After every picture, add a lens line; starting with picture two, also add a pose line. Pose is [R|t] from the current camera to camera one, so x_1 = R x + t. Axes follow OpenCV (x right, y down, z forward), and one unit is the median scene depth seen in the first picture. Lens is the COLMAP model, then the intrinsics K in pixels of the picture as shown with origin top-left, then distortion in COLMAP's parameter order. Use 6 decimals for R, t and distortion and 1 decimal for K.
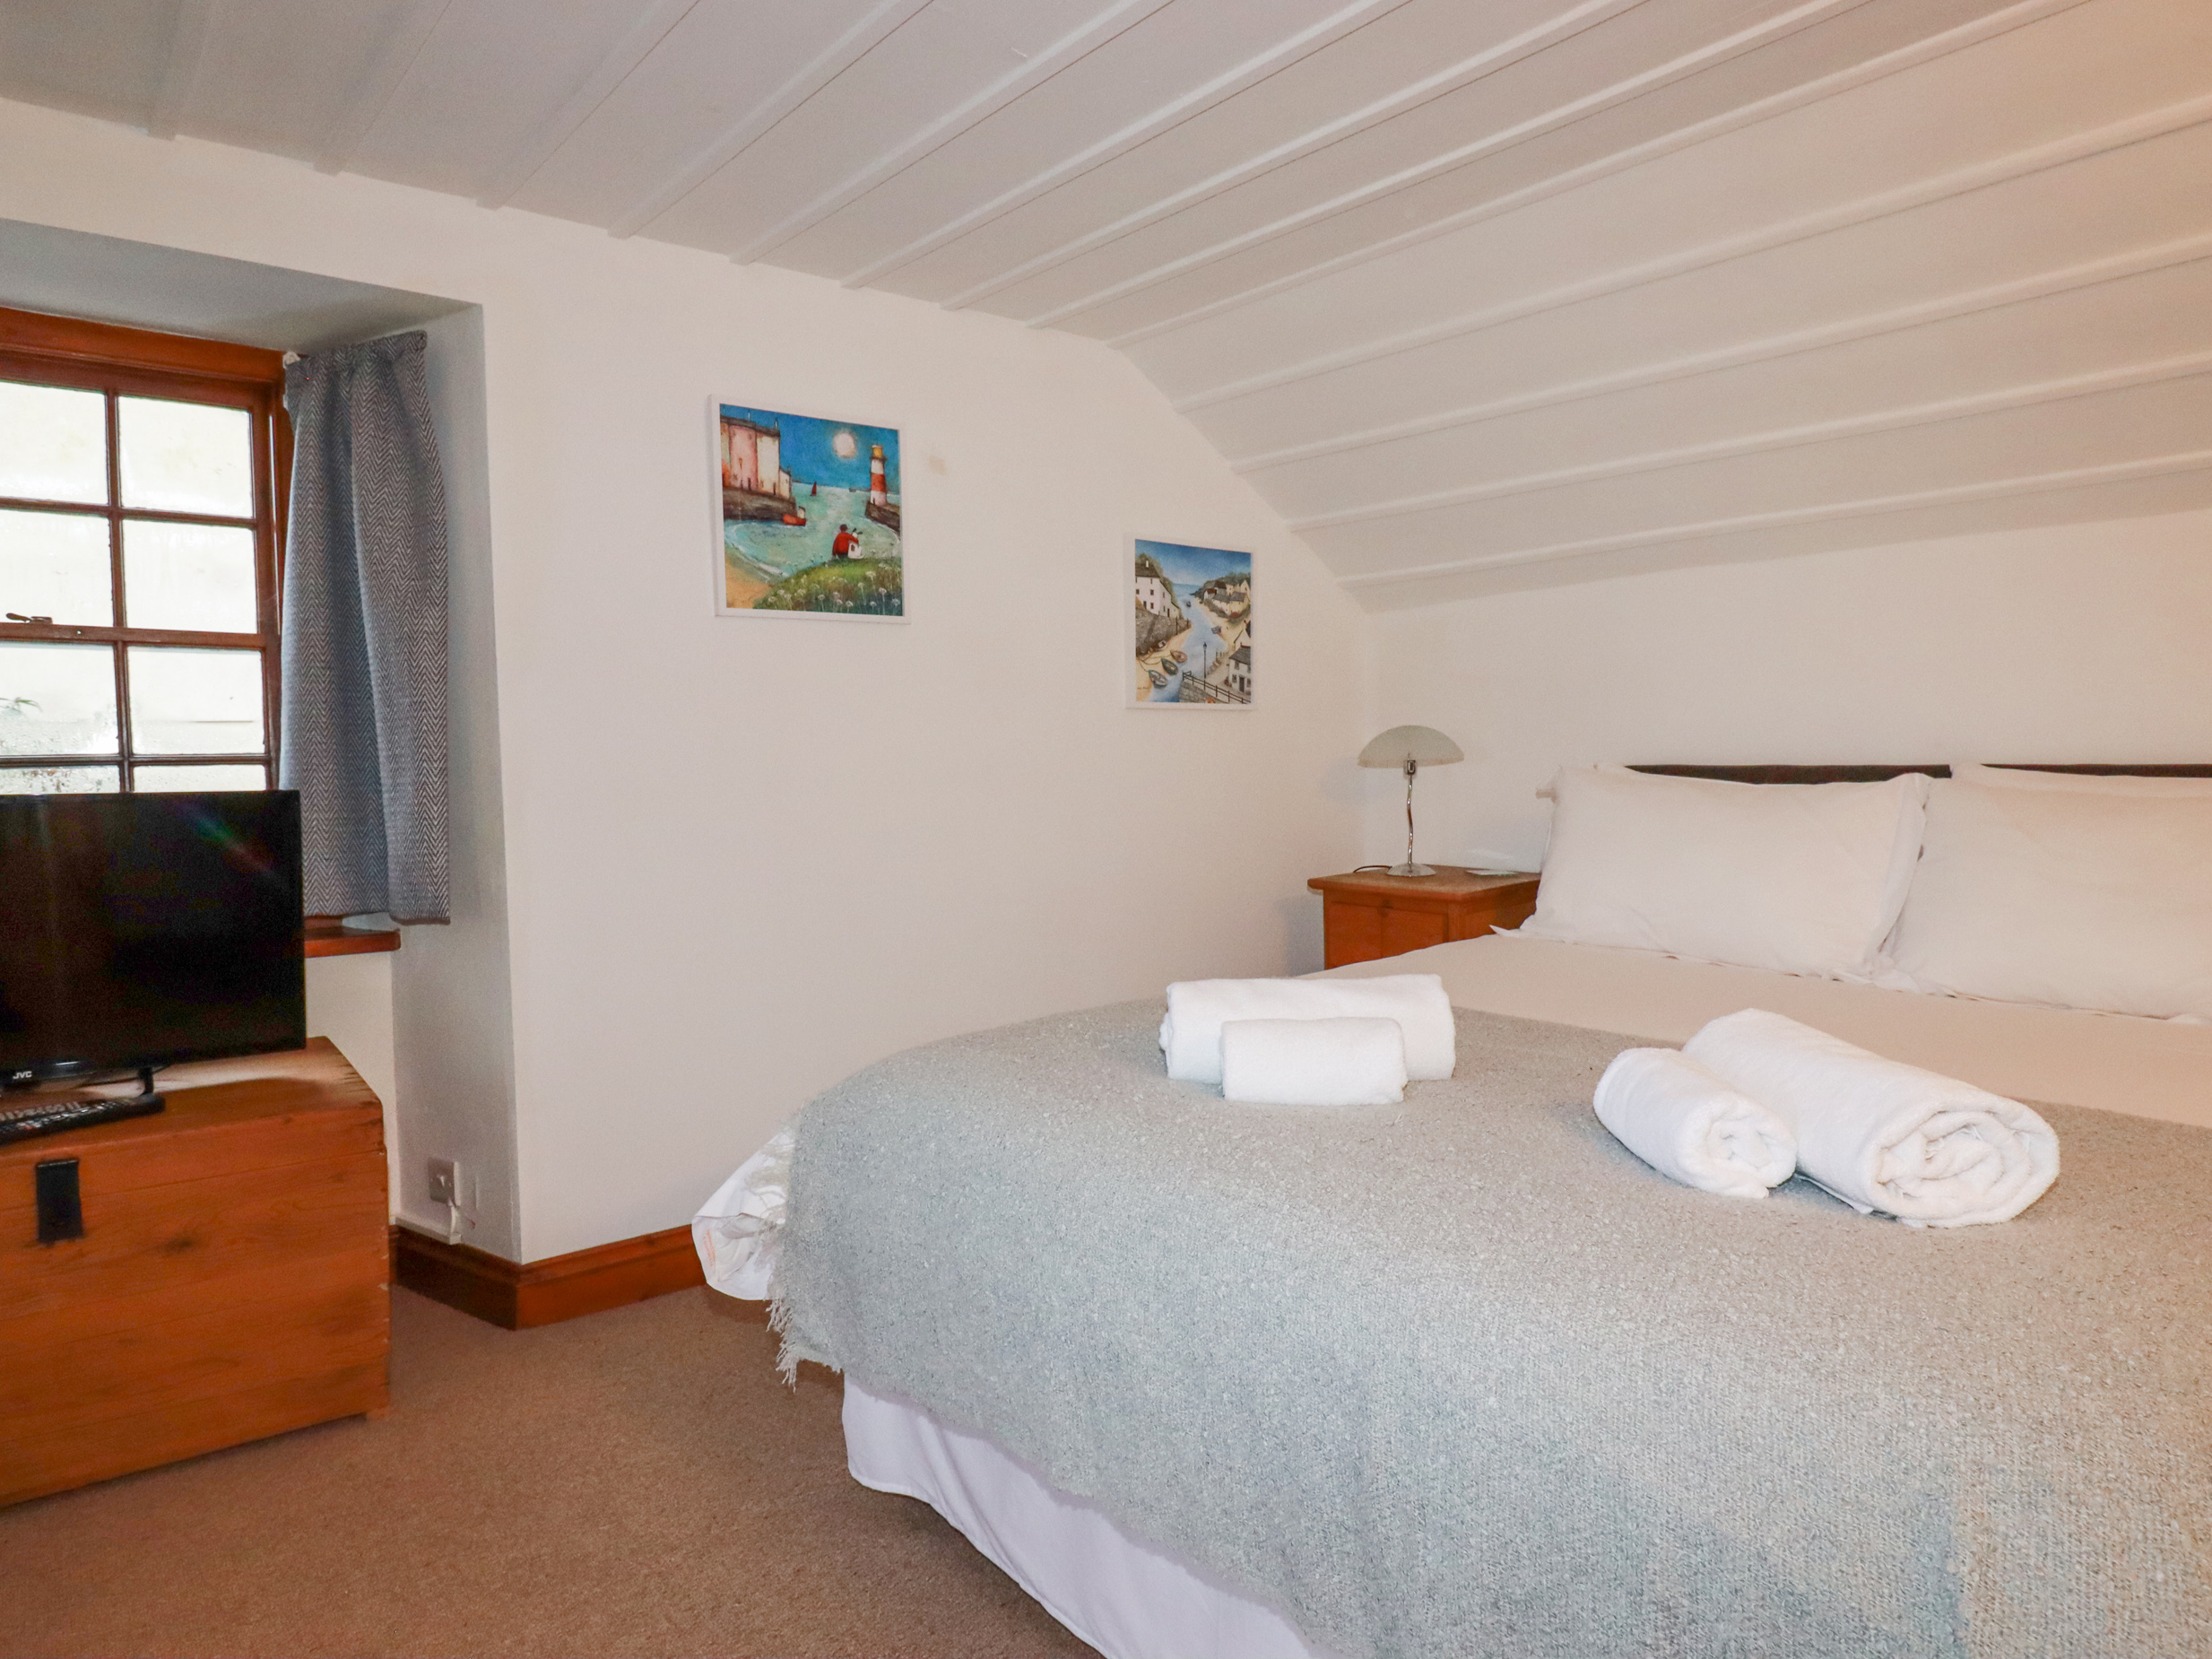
lens RADIAL K [[1283.9, 0, 1102.9], [0, 1283.9, 830.5], [0, 0, 1]] dist [0.003351, -0.000391]
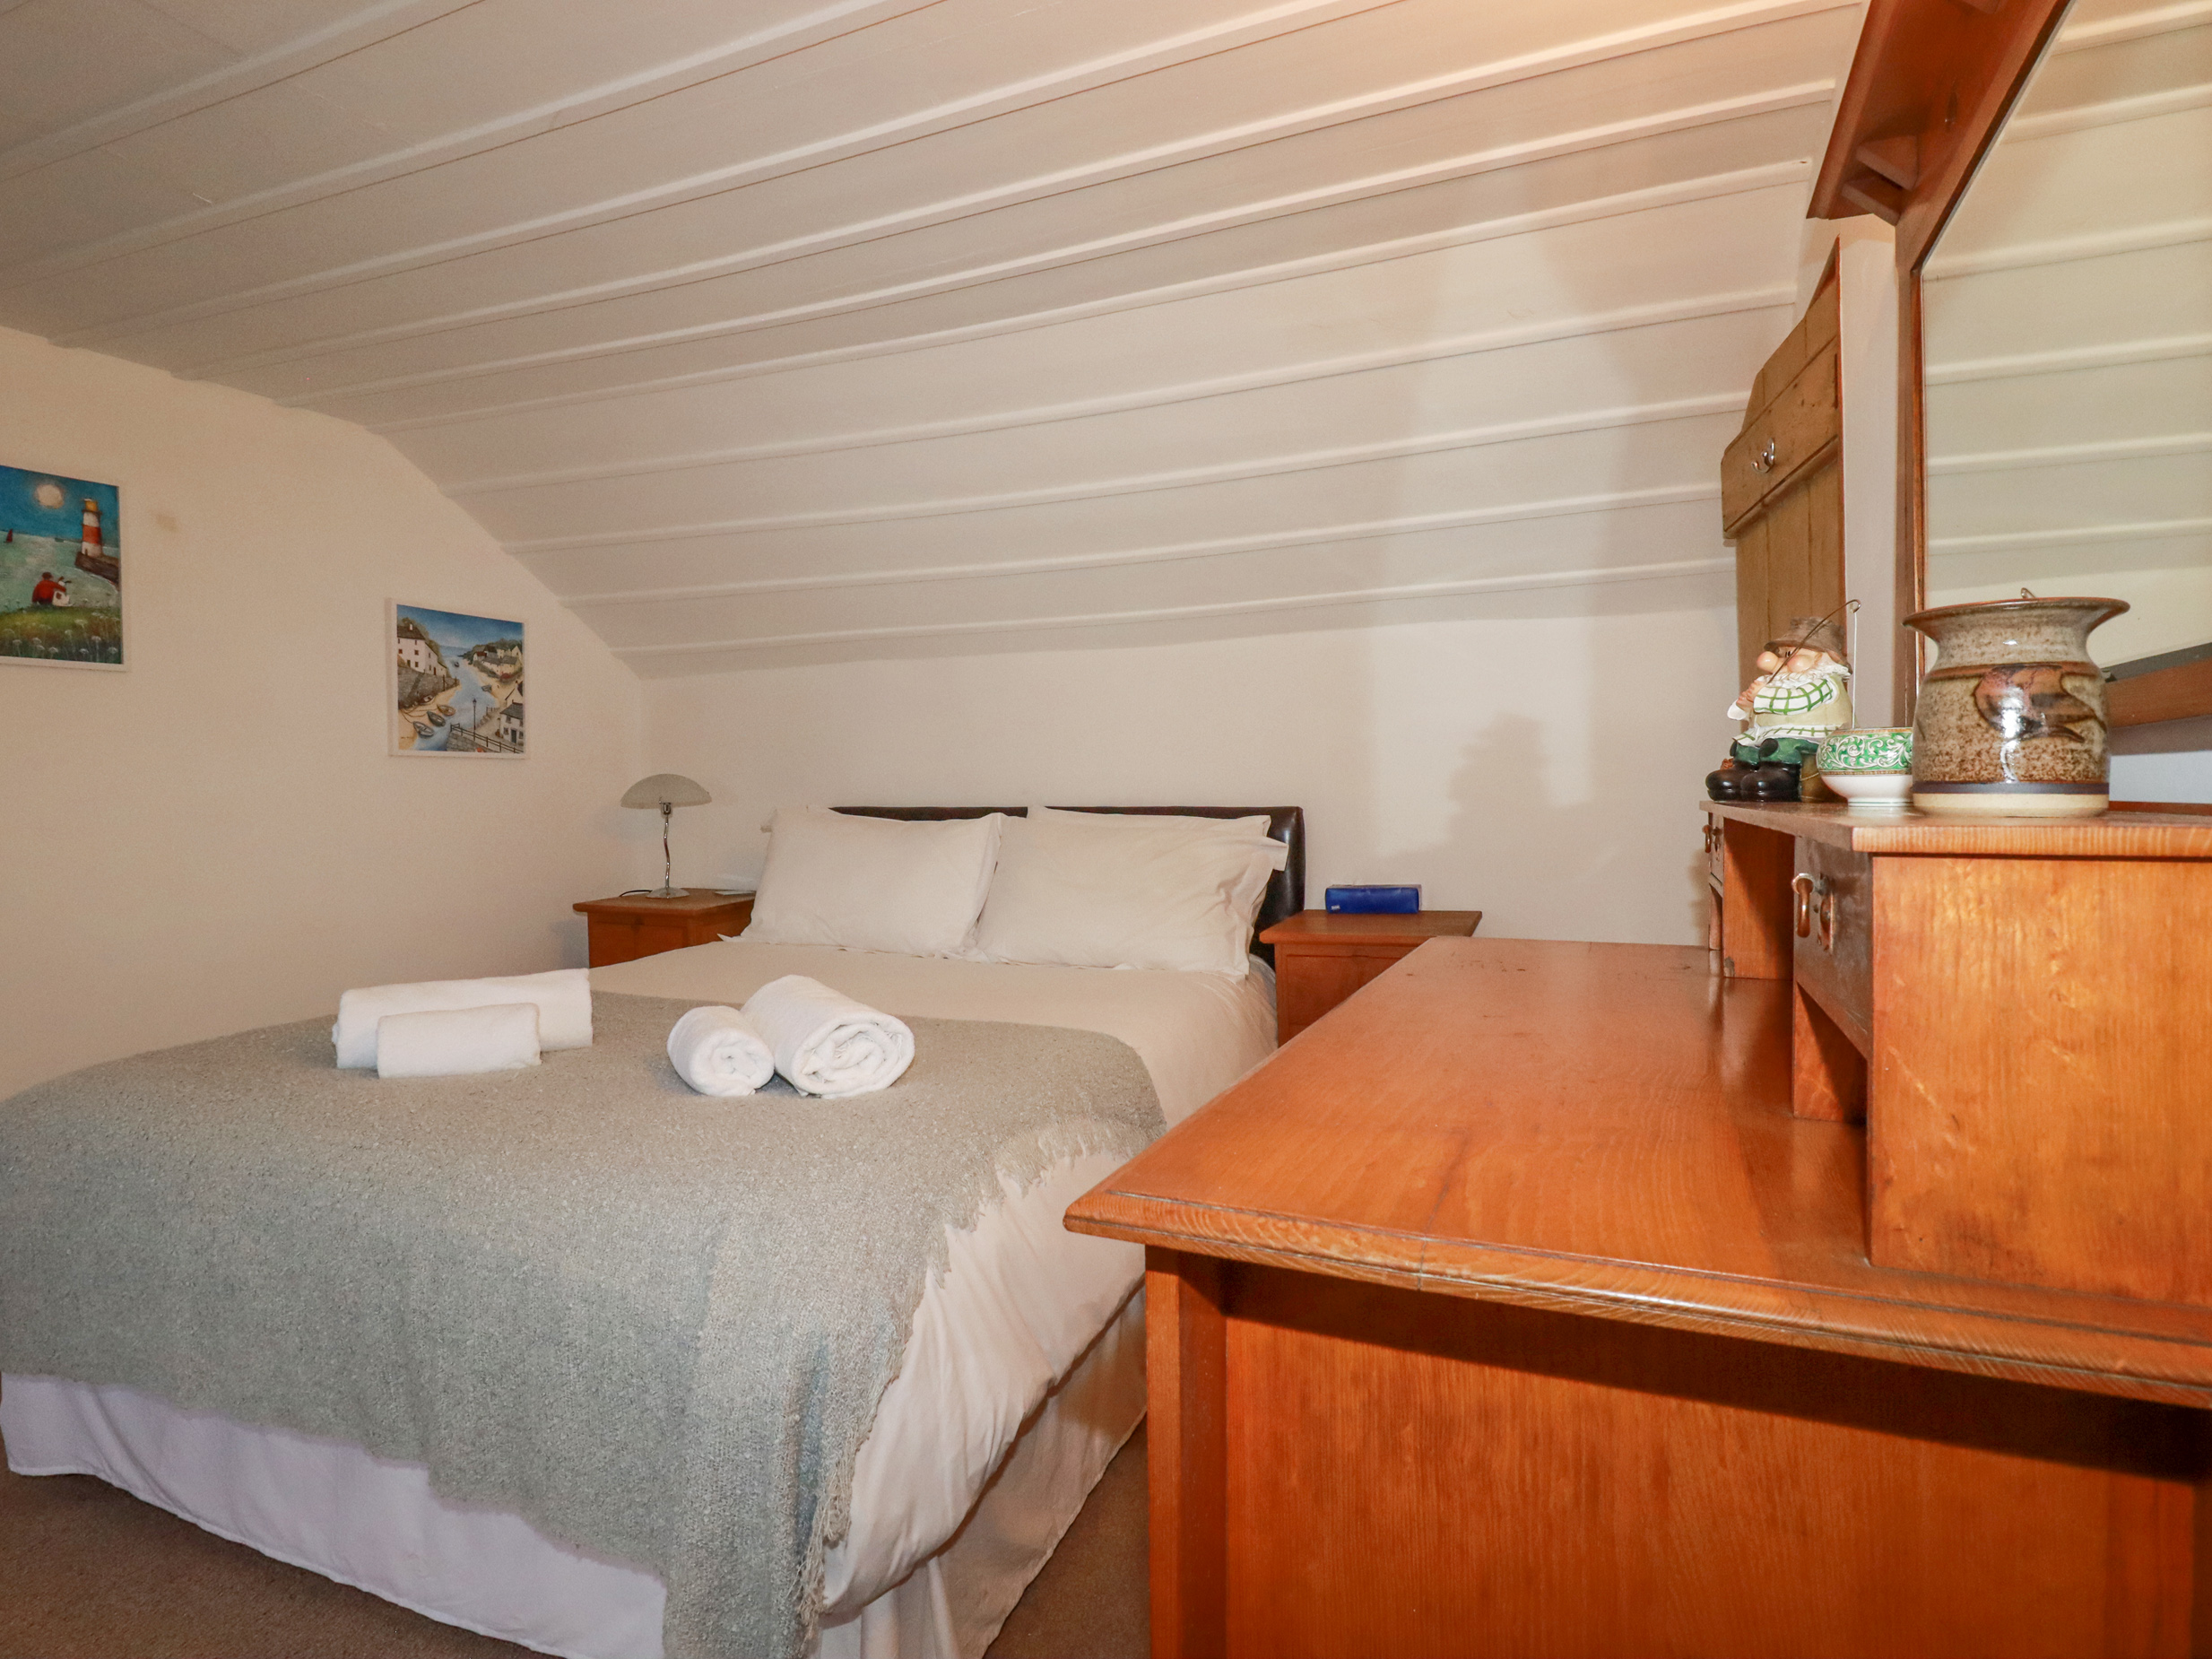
lens RADIAL K [[1148.8, 0, 1126.7], [0, 1148.8, 820.8], [0, 0, 1]] dist [-0.008892, -0.009709]
pose [[0.878891, -0.005511, 0.476991, 0.124287], [0.022873, 0.999270, -0.030600, 0.006821], [-0.476474, 0.037805, 0.878375, -0.193322]]
